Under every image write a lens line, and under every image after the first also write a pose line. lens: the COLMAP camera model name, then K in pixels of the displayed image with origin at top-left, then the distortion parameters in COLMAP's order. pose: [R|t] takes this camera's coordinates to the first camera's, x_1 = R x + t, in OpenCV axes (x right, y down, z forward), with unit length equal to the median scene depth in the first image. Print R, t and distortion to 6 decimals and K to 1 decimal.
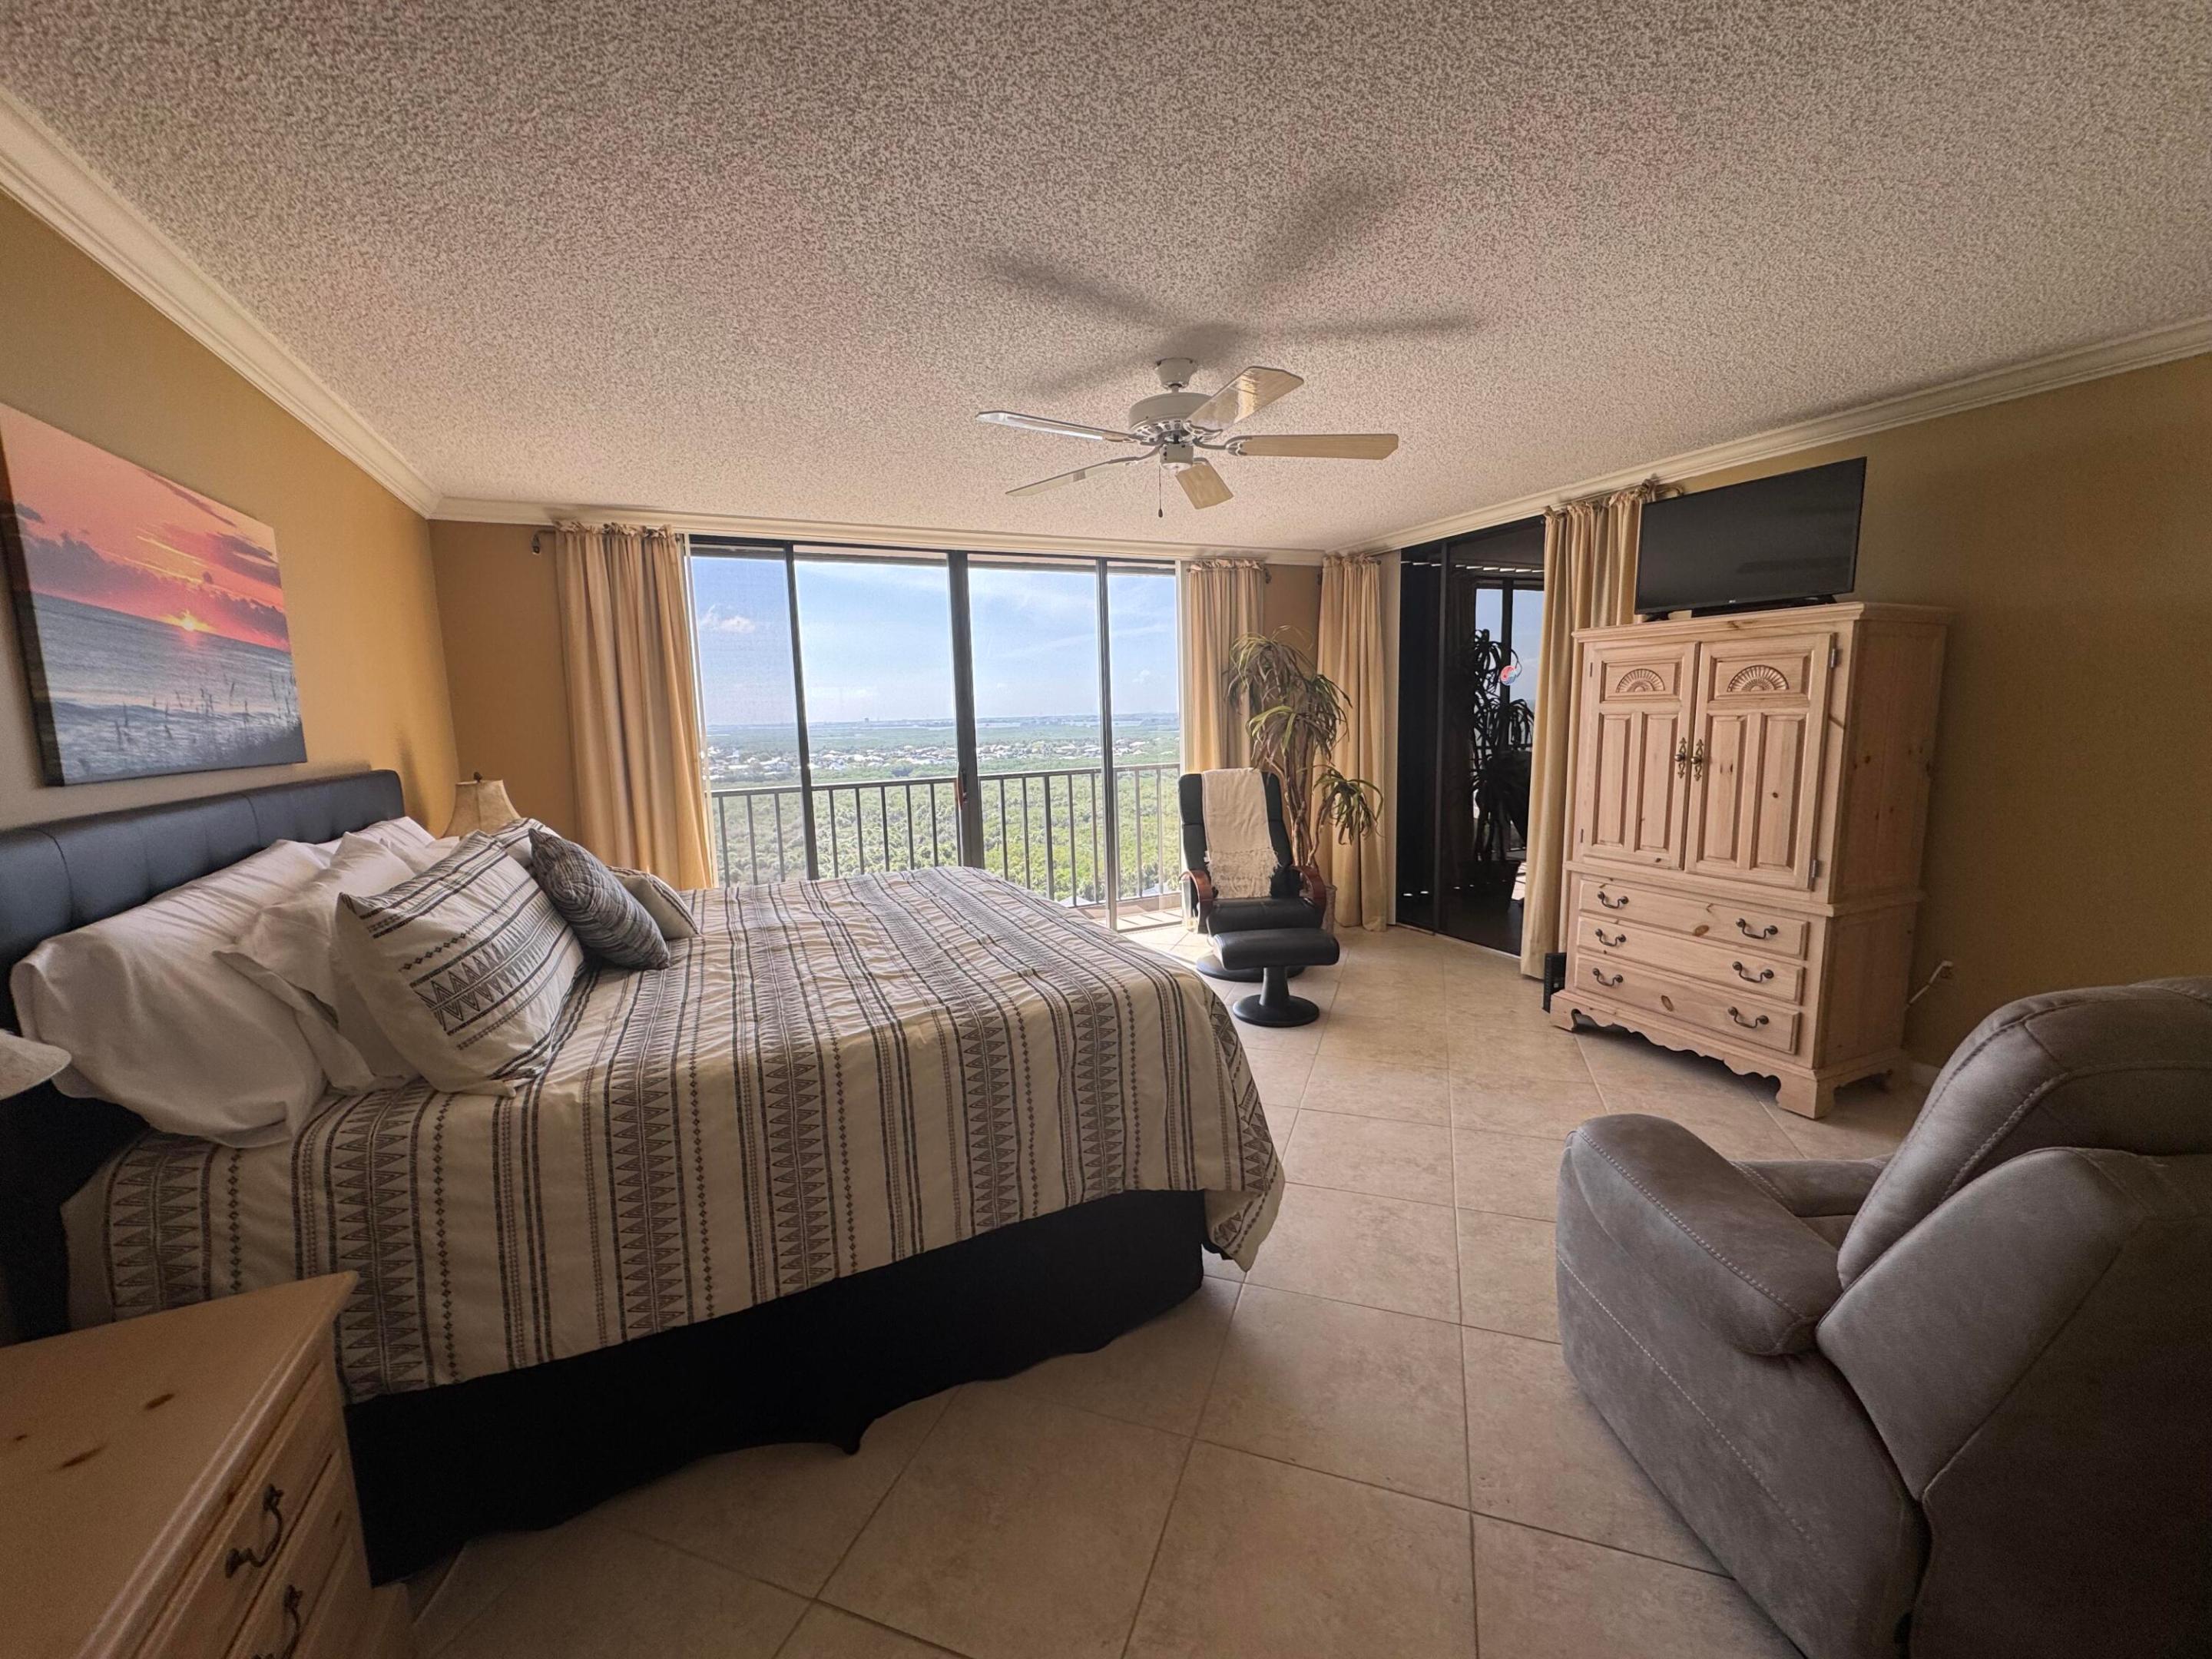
lens RADIAL K [[881.6, 0, 1100.5], [0, 881.6, 836.5], [0, 0, 1]] dist [-0.003731, 0.000619]
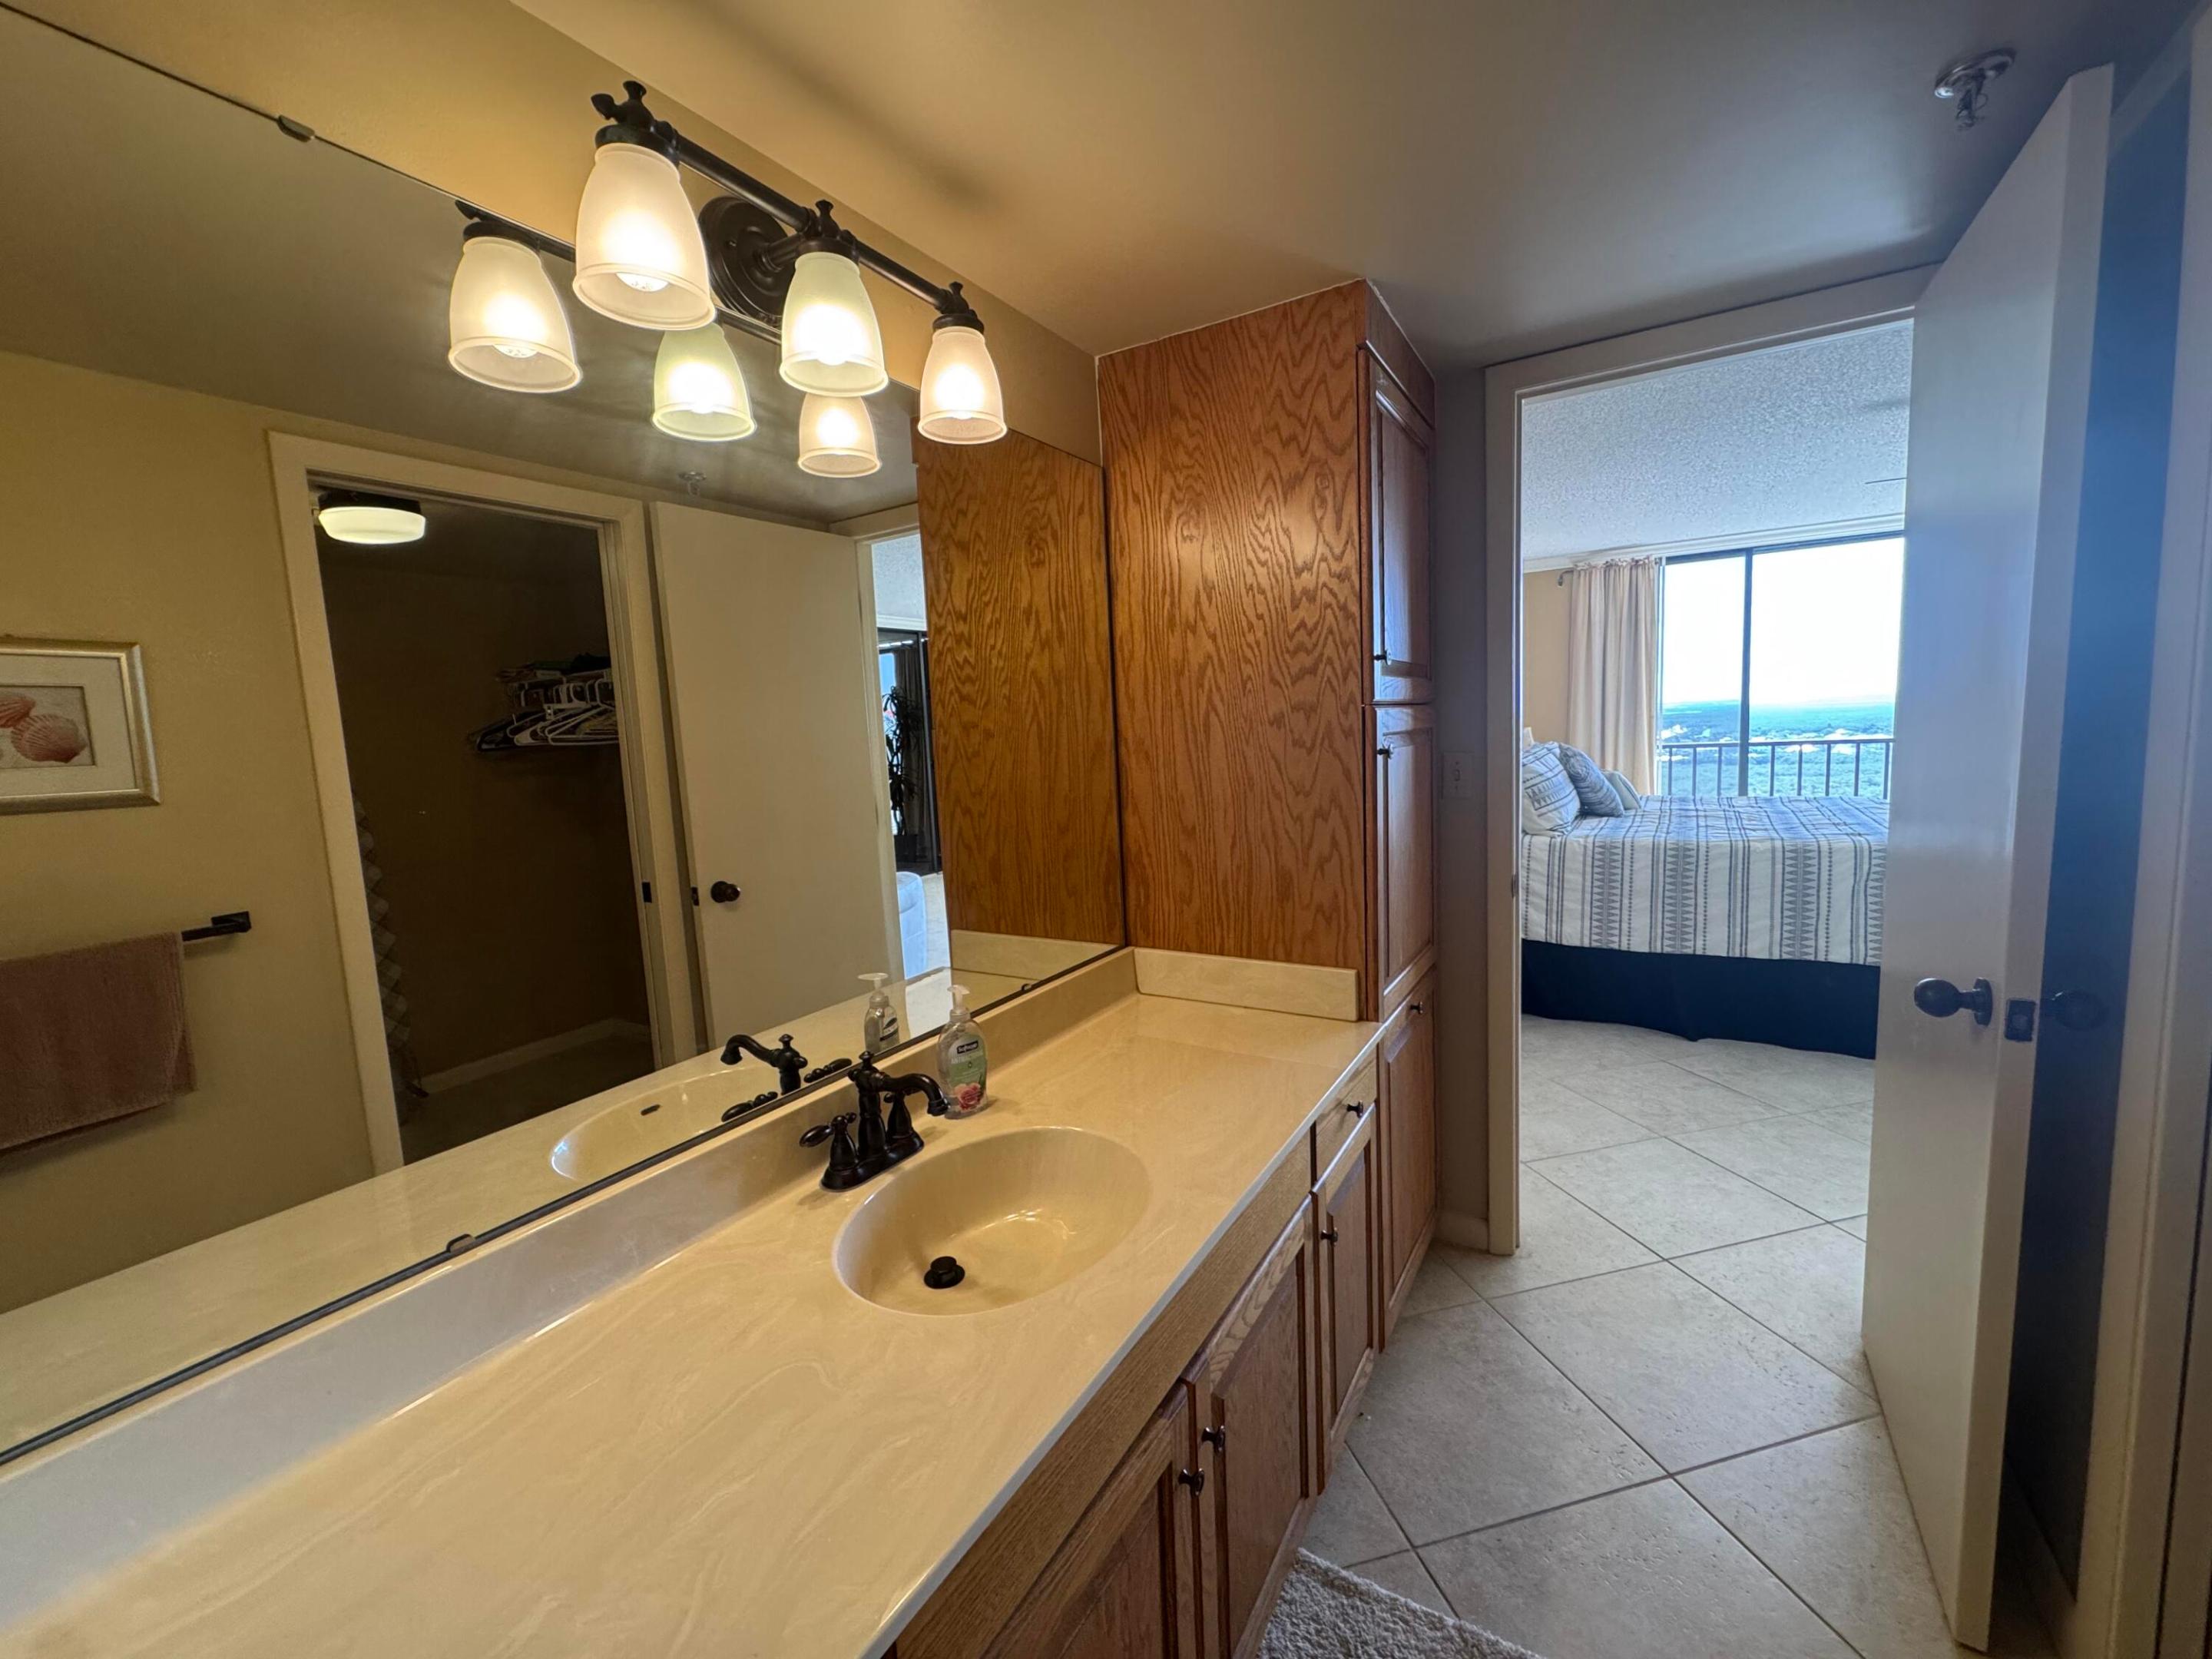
lens RADIAL K [[881.6, 0, 1104.4], [0, 881.6, 829.0], [0, 0, 1]] dist [-0.003731, 0.000619]
pose [[0.550310, 0.091945, -0.829883, 0.619760], [-0.078973, 0.995194, 0.057893, 0.199466], [0.831217, 0.033679, 0.554927, -1.291072]]
